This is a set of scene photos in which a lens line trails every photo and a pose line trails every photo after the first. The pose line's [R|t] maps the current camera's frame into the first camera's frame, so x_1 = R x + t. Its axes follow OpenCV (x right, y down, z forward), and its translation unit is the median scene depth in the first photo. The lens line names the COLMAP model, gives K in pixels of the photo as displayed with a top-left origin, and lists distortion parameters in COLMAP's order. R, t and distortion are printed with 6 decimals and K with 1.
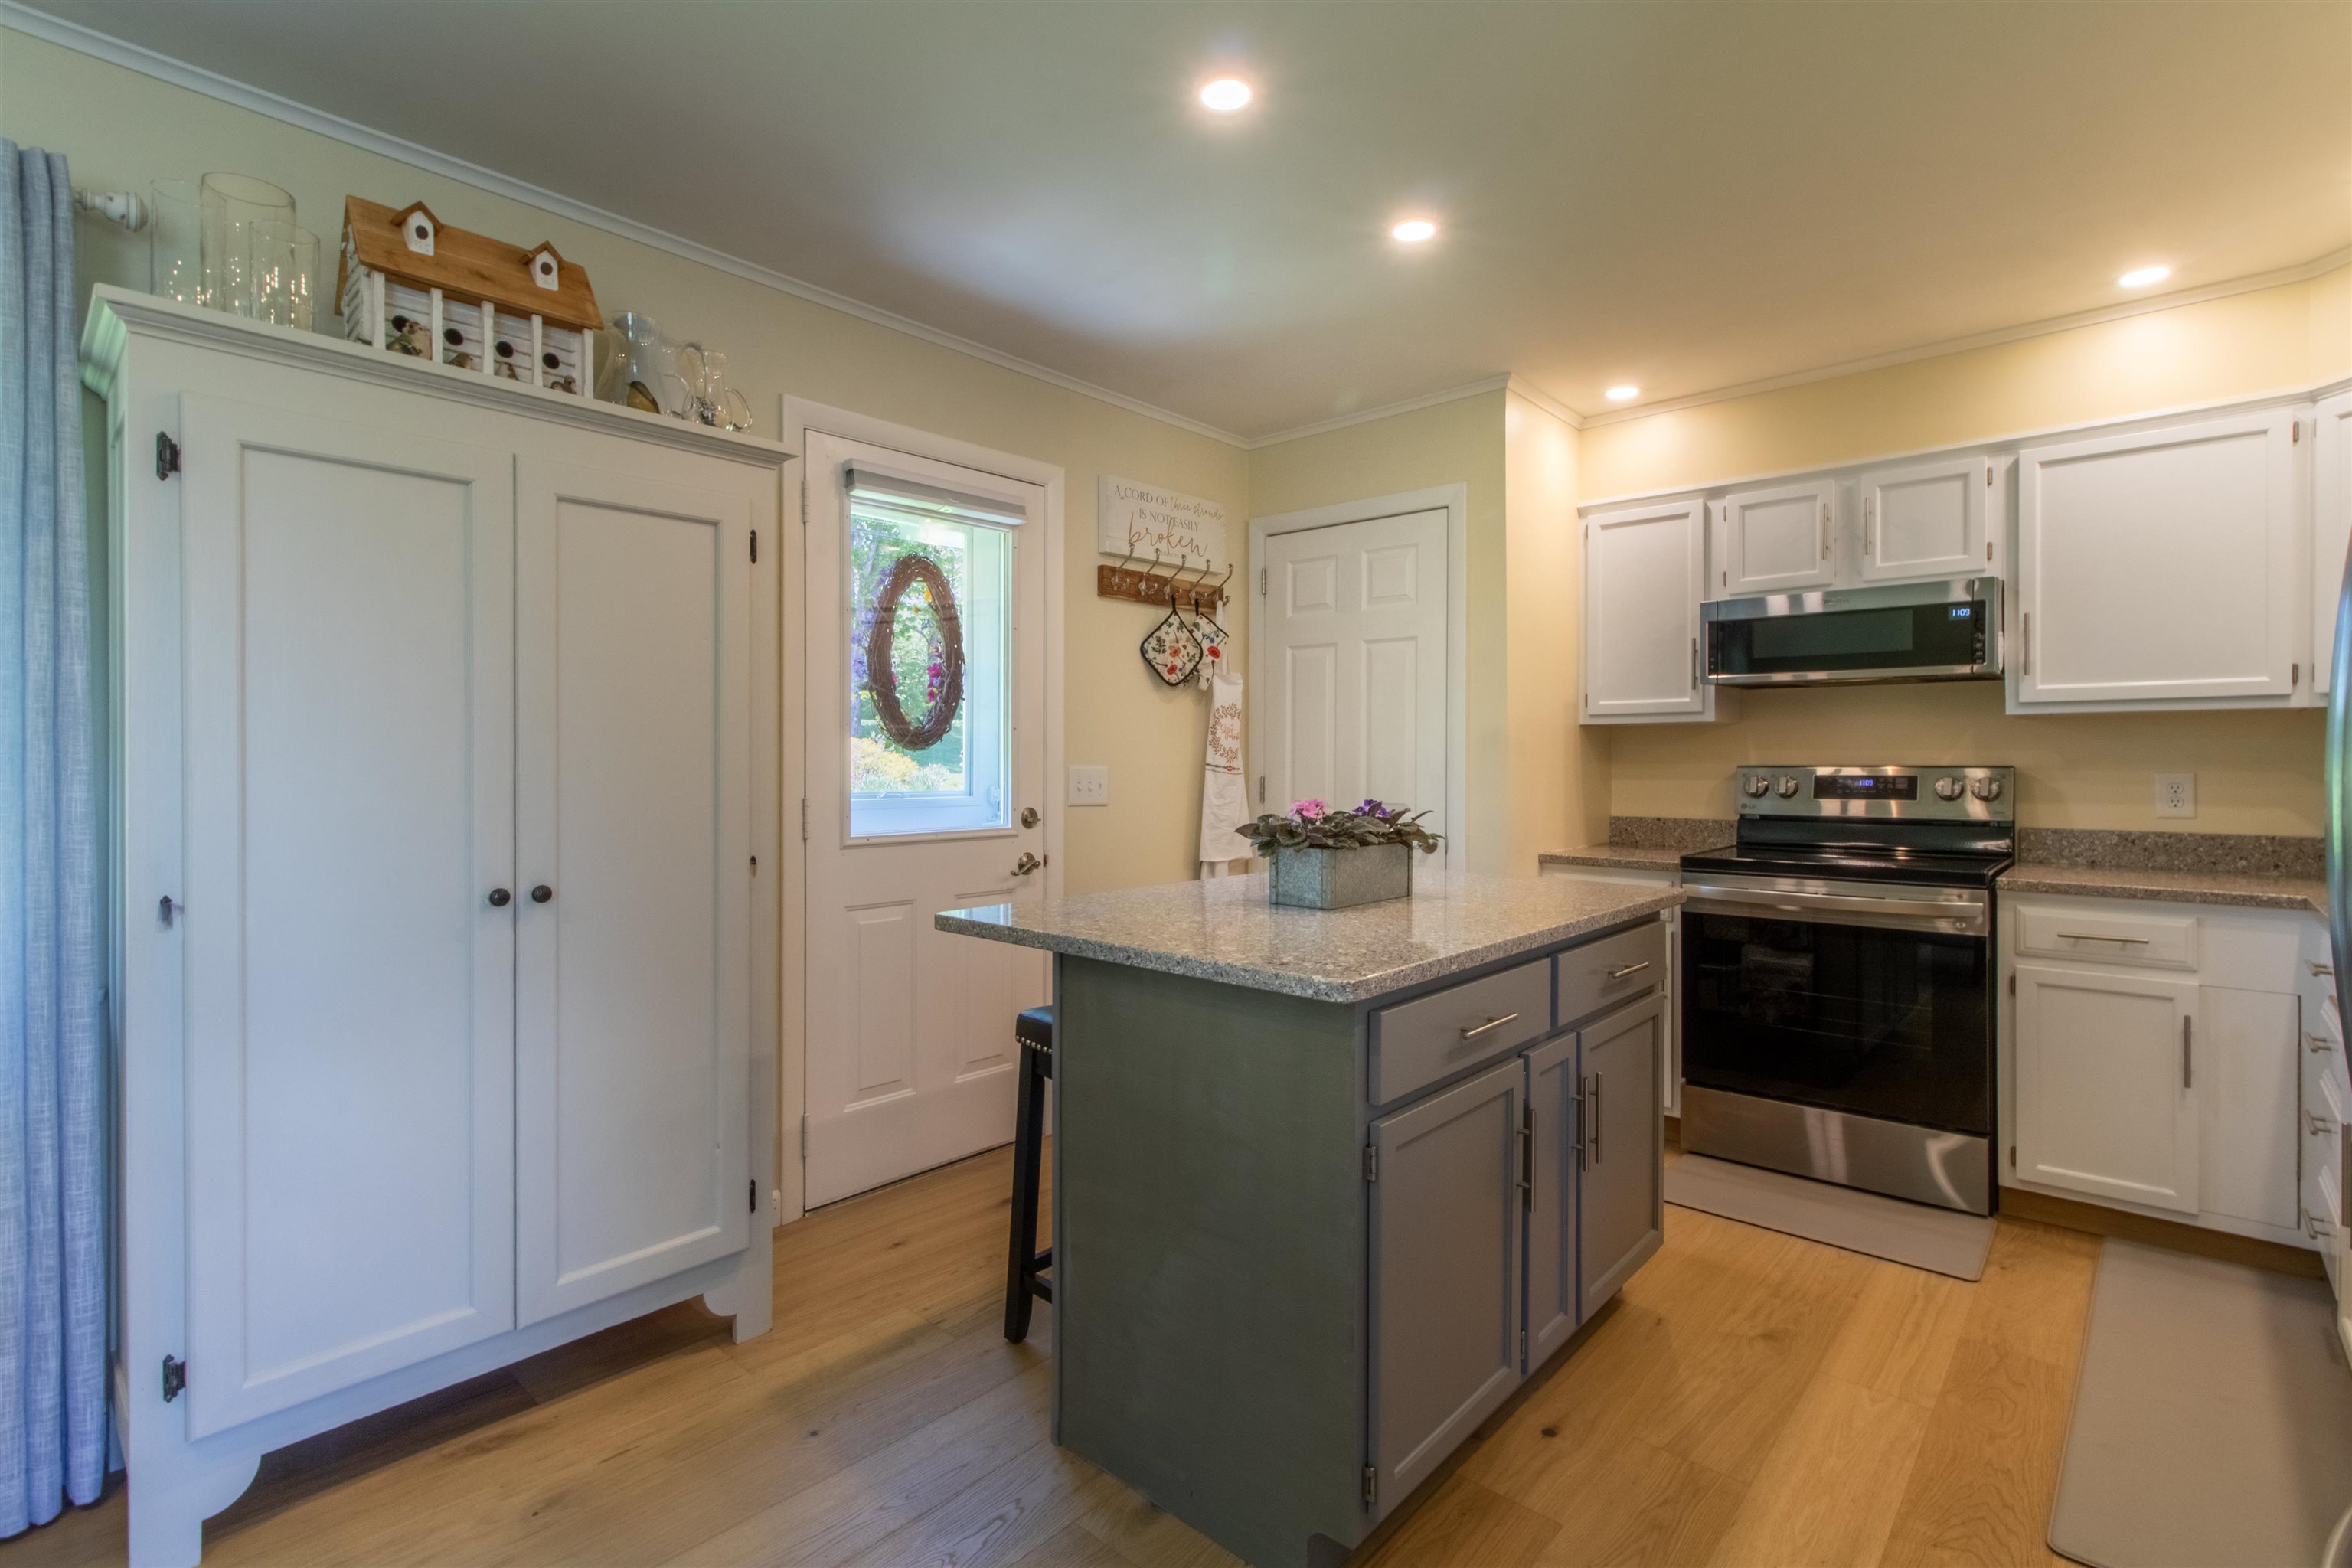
lens RADIAL K [[1082.2, 0, 1190.1], [0, 1082.2, 769.0], [0, 0, 1]] dist [-0.001603, -0.000053]
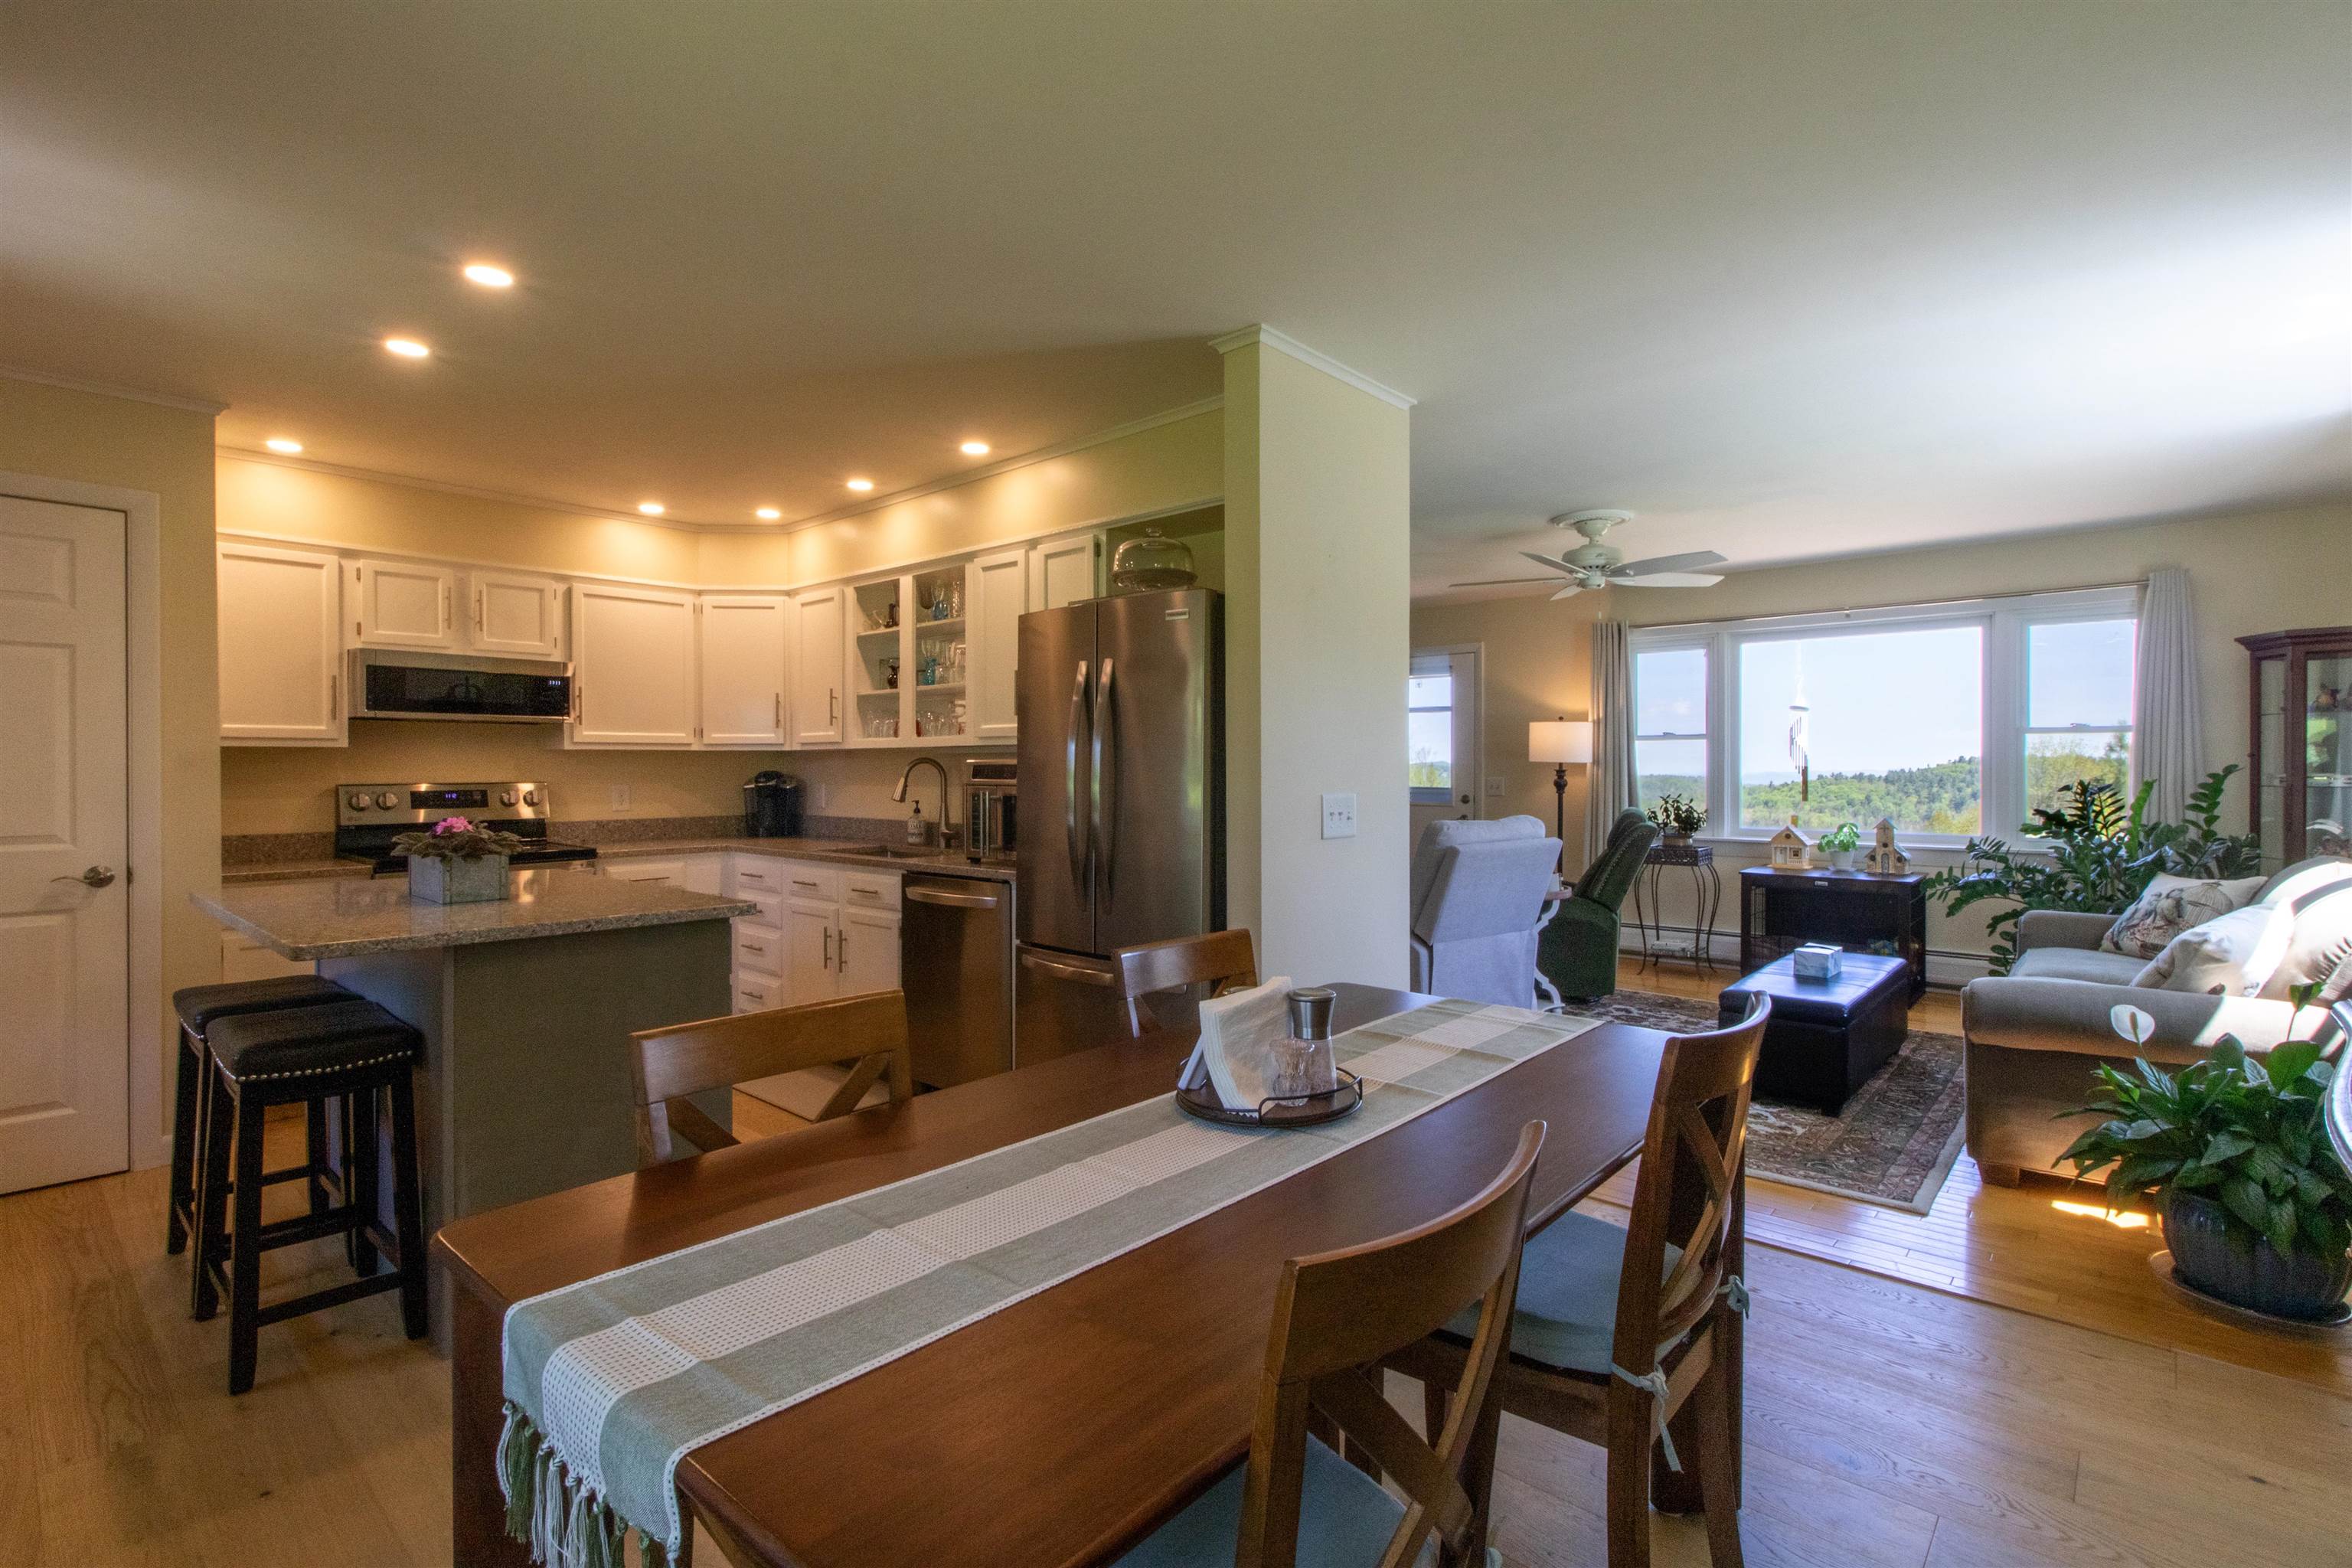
lens RADIAL K [[1105.6, 0, 1173.9], [0, 1105.6, 772.3], [0, 0, 1]] dist [-0.001034, -0.000229]
pose [[0.006486, -0.005874, 0.999962, -0.768210], [0.008583, 0.999946, 0.005819, -0.017229], [-0.999942, 0.008545, 0.006536, 0.101932]]
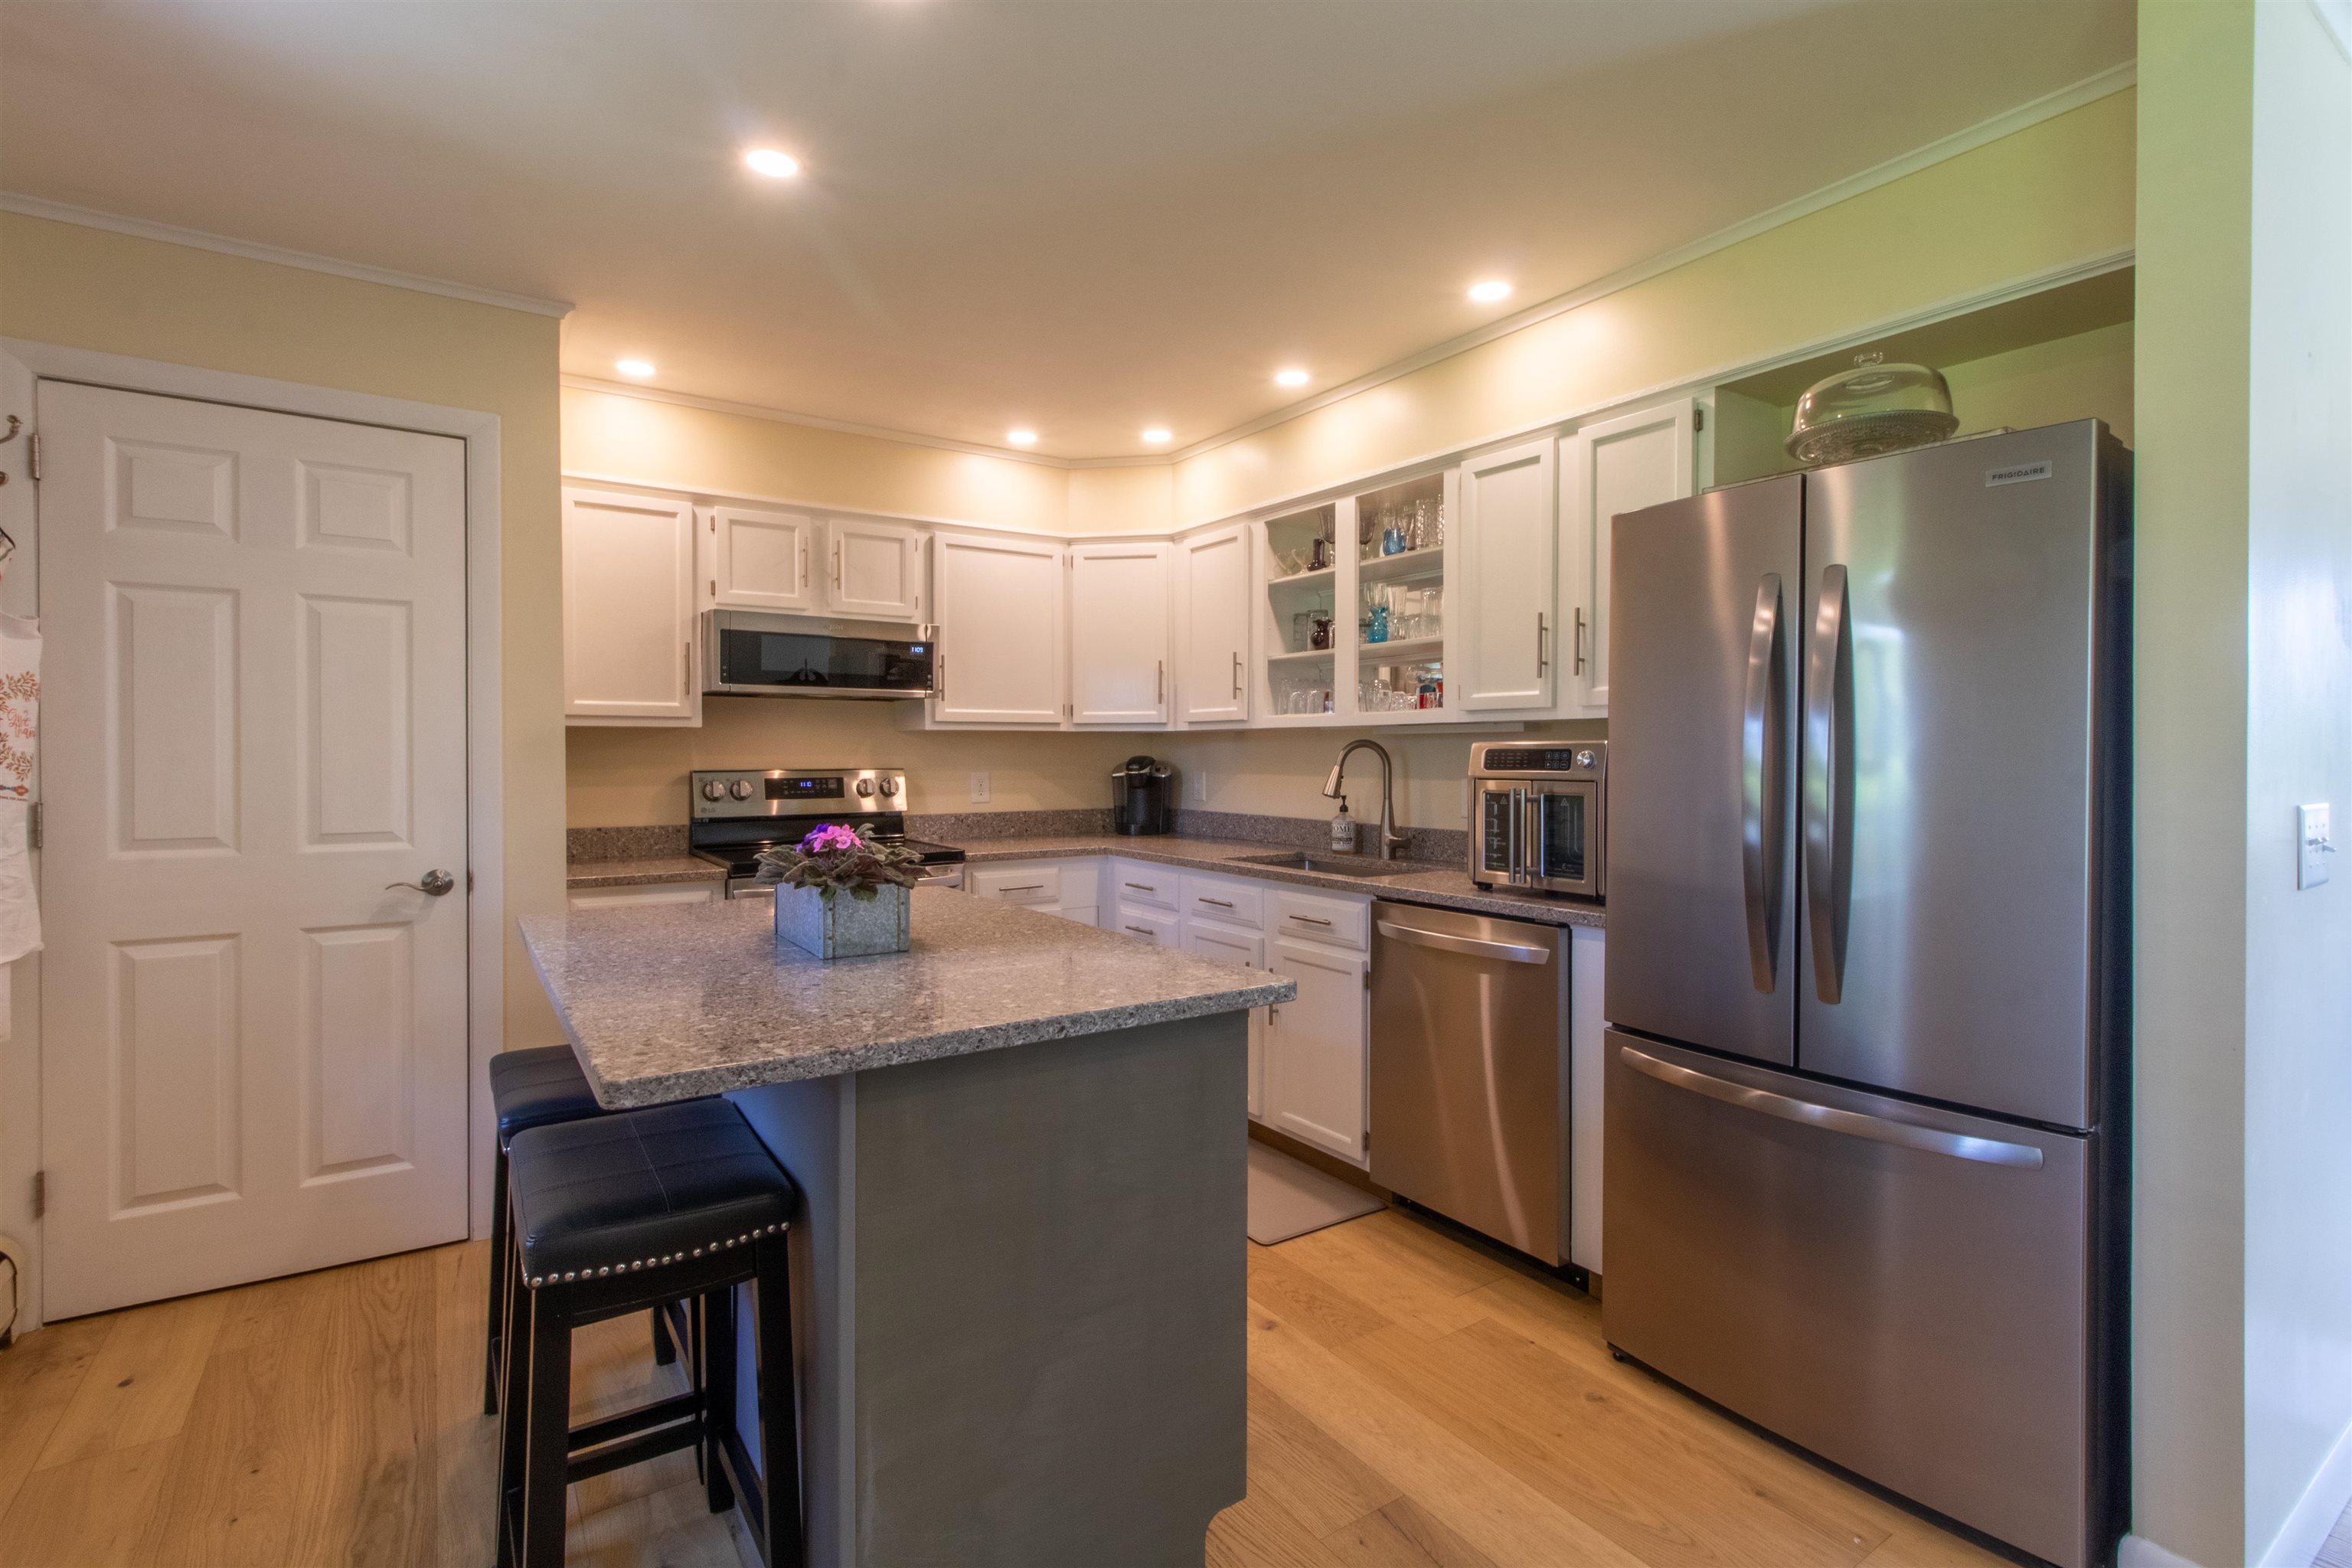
lens RADIAL K [[1095.2, 0, 1166.5], [0, 1095.2, 764.6], [0, 0, 1]] dist [-0.001667, -0.000116]
pose [[0.247066, -0.011587, 0.968929, -0.425332], [0.005938, 0.999928, 0.010443, -0.018592], [-0.968981, 0.003174, 0.247117, 0.357463]]
